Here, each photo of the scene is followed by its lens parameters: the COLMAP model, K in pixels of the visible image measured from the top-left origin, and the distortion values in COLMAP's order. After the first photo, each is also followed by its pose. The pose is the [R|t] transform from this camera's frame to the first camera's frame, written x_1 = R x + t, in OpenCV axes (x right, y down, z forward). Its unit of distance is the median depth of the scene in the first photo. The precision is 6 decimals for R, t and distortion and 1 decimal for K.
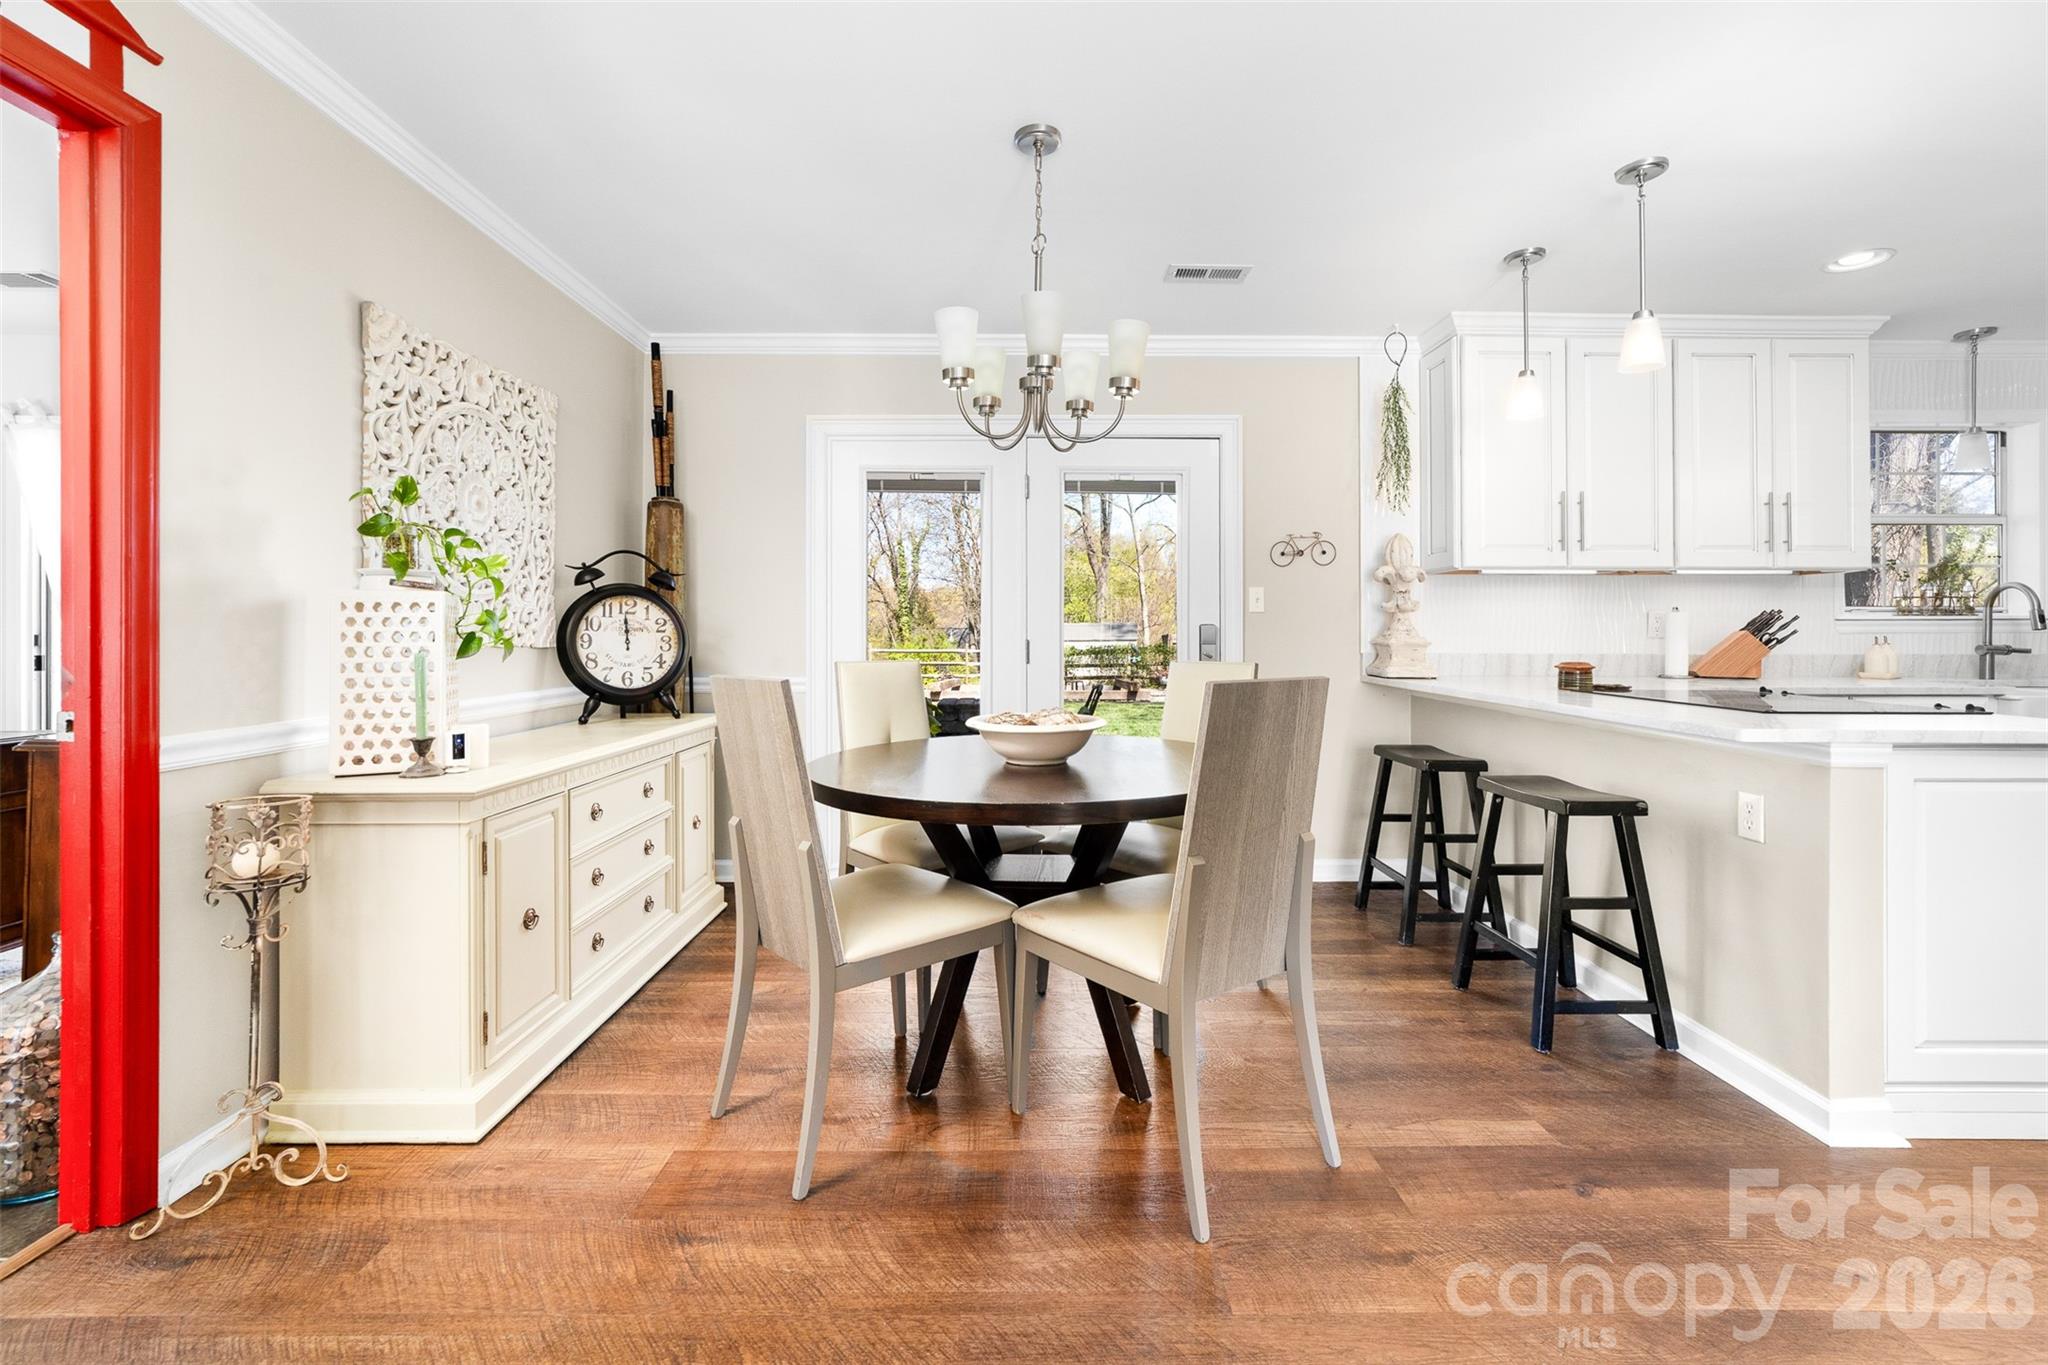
lens RADIAL K [[837.8, 0, 994.8], [0, 837.8, 627.5], [0, 0, 1]] dist [-0.010227, 0.000222]
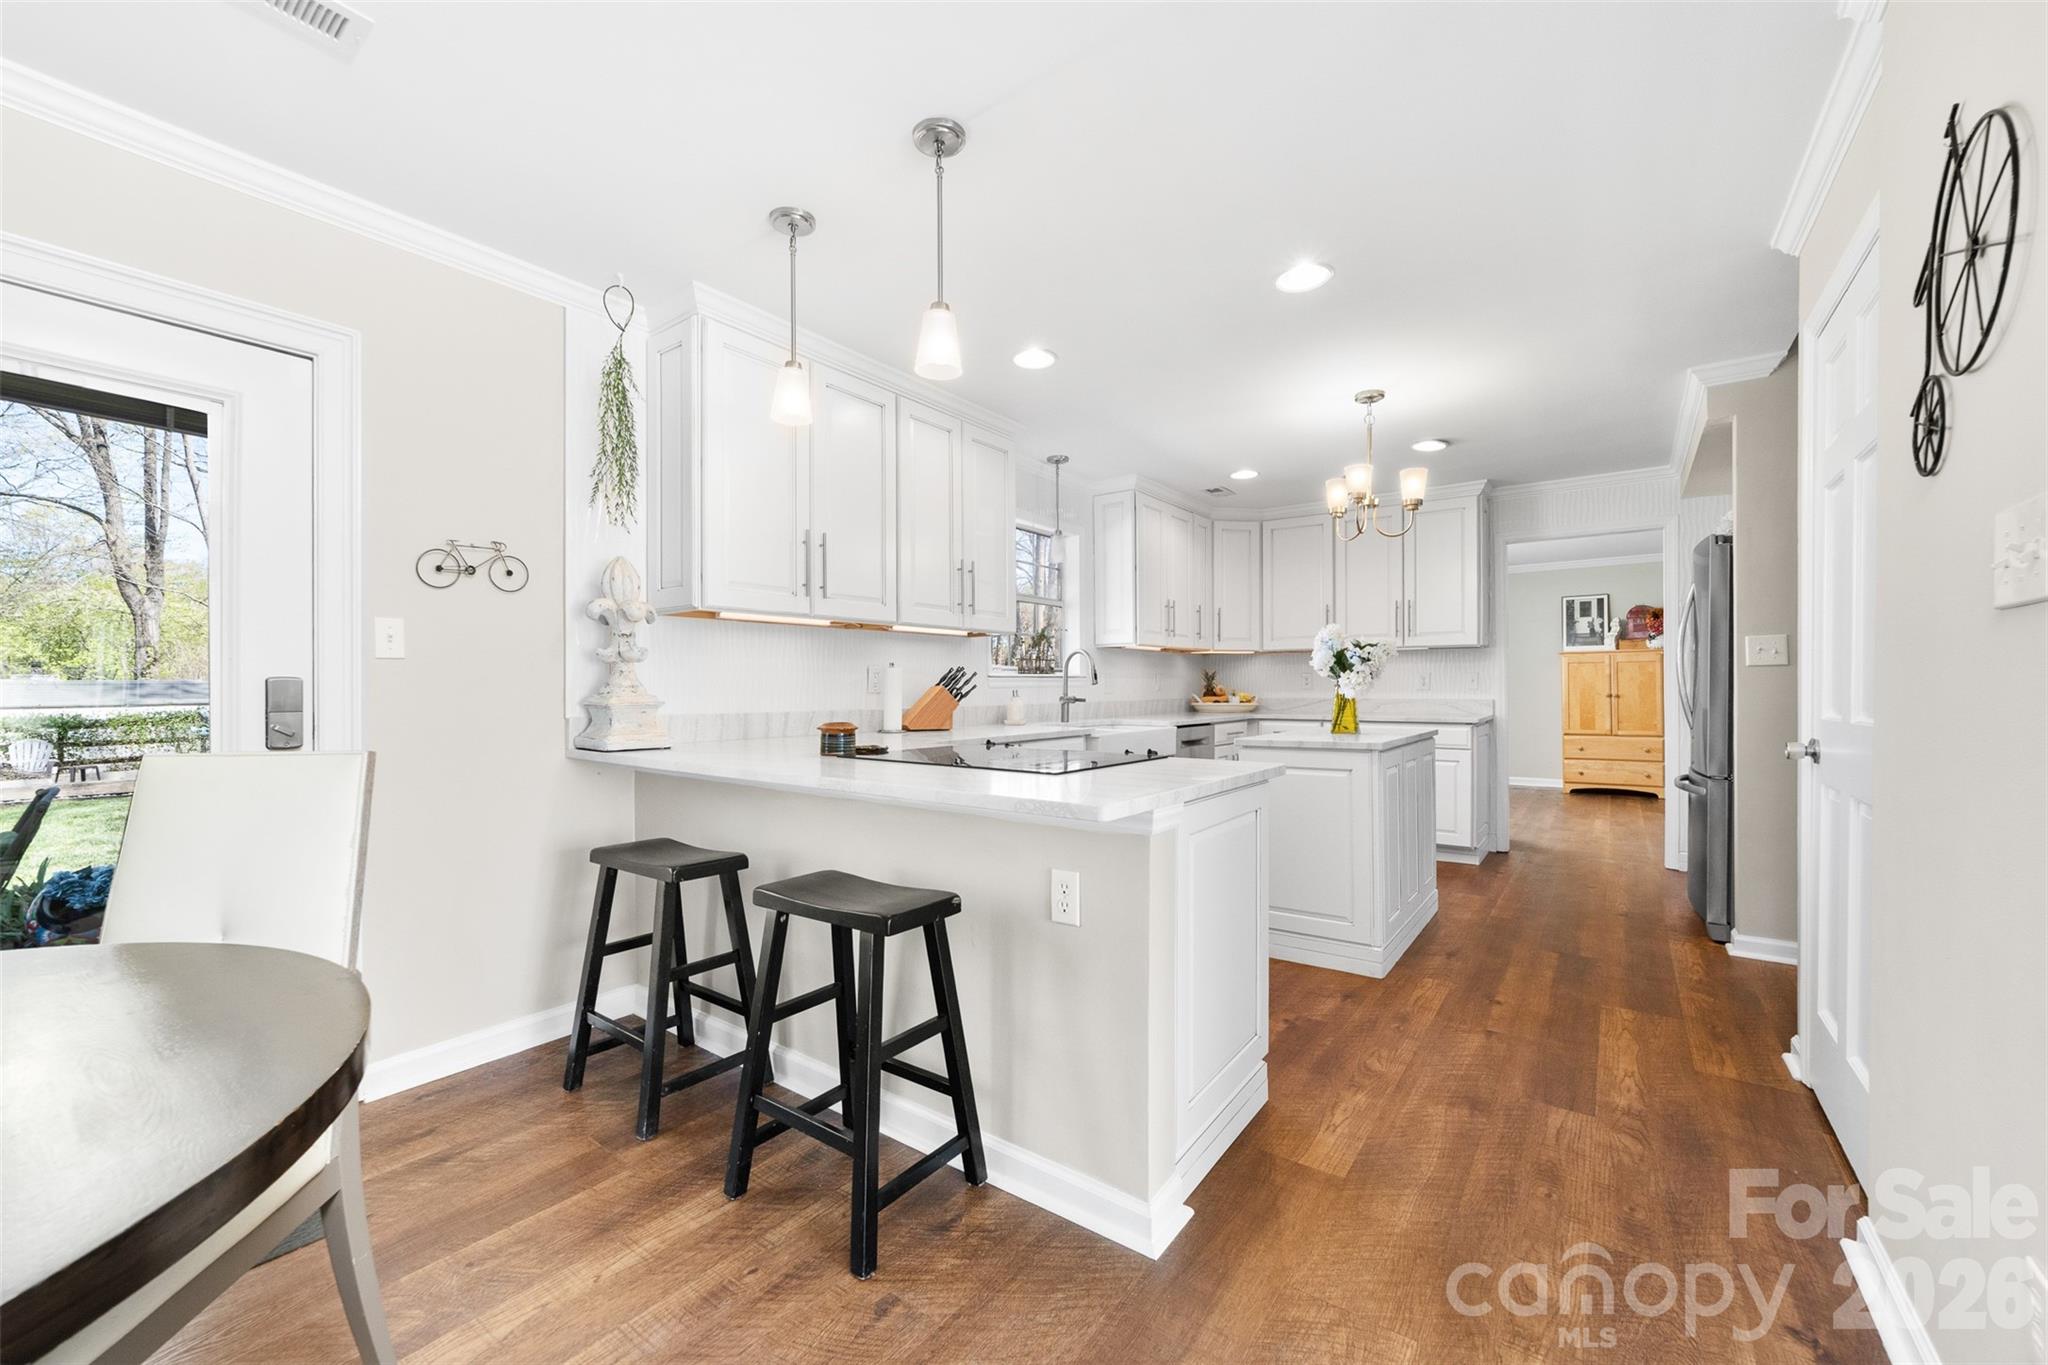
lens RADIAL K [[807.5, 0, 1028.0], [0, 807.5, 684.5], [0, 0, 1]] dist [-0.001183, 0.000475]
pose [[0.574119, -0.000746, 0.818772, 0.109229], [0.000526, 1.000000, 0.000543, 0.001718], [-0.818772, 0.000118, 0.574119, 0.310600]]
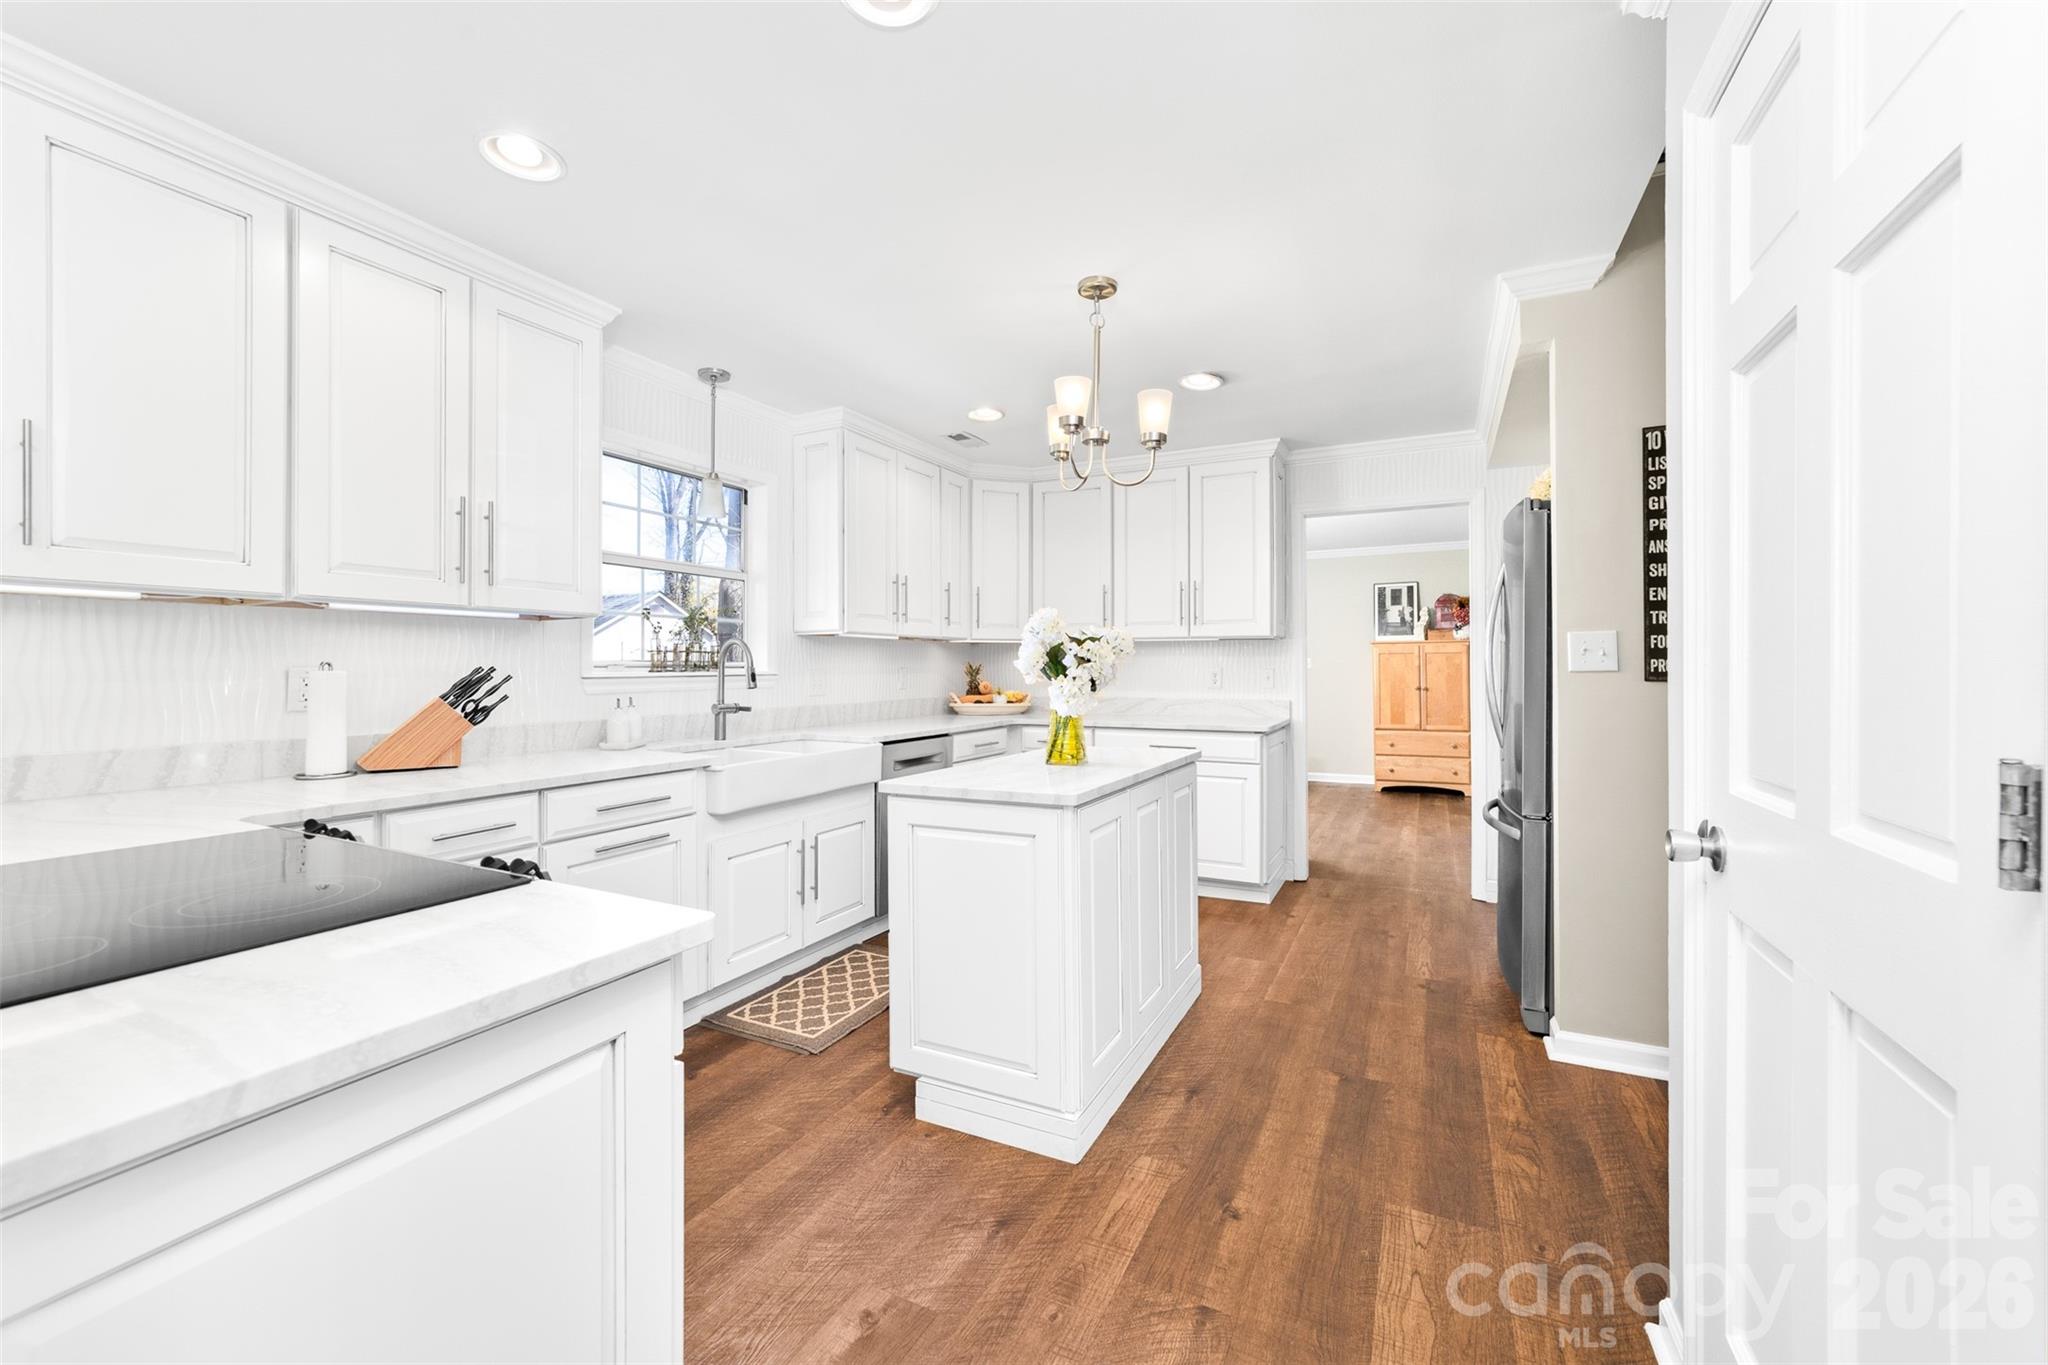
lens RADIAL K [[807.8, 0, 1028.3], [0, 807.8, 660.8], [0, 0, 1]] dist [-0.004842, -0.000167]
pose [[0.429931, 0.007052, 0.902834, 0.526646], [-0.001629, 0.999974, -0.007035, -0.022780], [-0.902860, 0.001553, 0.429931, 0.288538]]
